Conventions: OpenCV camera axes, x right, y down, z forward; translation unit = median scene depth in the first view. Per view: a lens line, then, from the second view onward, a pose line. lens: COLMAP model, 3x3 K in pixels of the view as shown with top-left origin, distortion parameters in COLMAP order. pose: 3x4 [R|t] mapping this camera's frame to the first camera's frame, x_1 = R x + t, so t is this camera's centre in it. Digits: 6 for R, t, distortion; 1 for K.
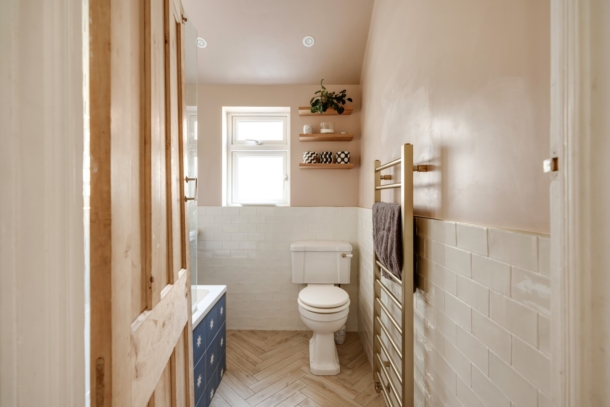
lens RADIAL K [[289.9, 0, 304.0], [0, 289.9, 198.2], [0, 0, 1]] dist [-0.000684, -0.000065]
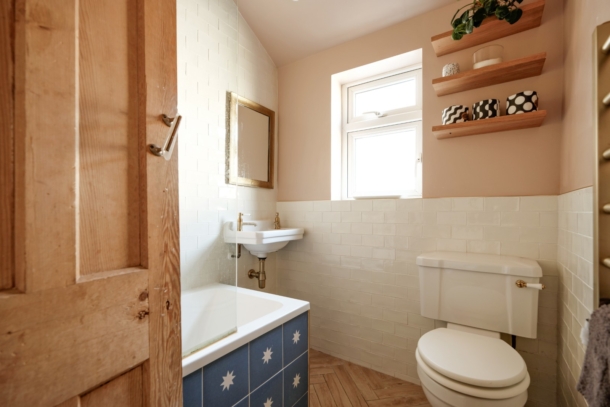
lens RADIAL K [[280.2, 0, 305.4], [0, 280.2, 211.9], [0, 0, 1]] dist [-0.002841, -0.000163]
pose [[0.832258, 0.000212, -0.554389, 0.088821], [0.000212, 1.000000, 0.000702, 0.061955], [0.554389, -0.000702, 0.832258, 0.337699]]
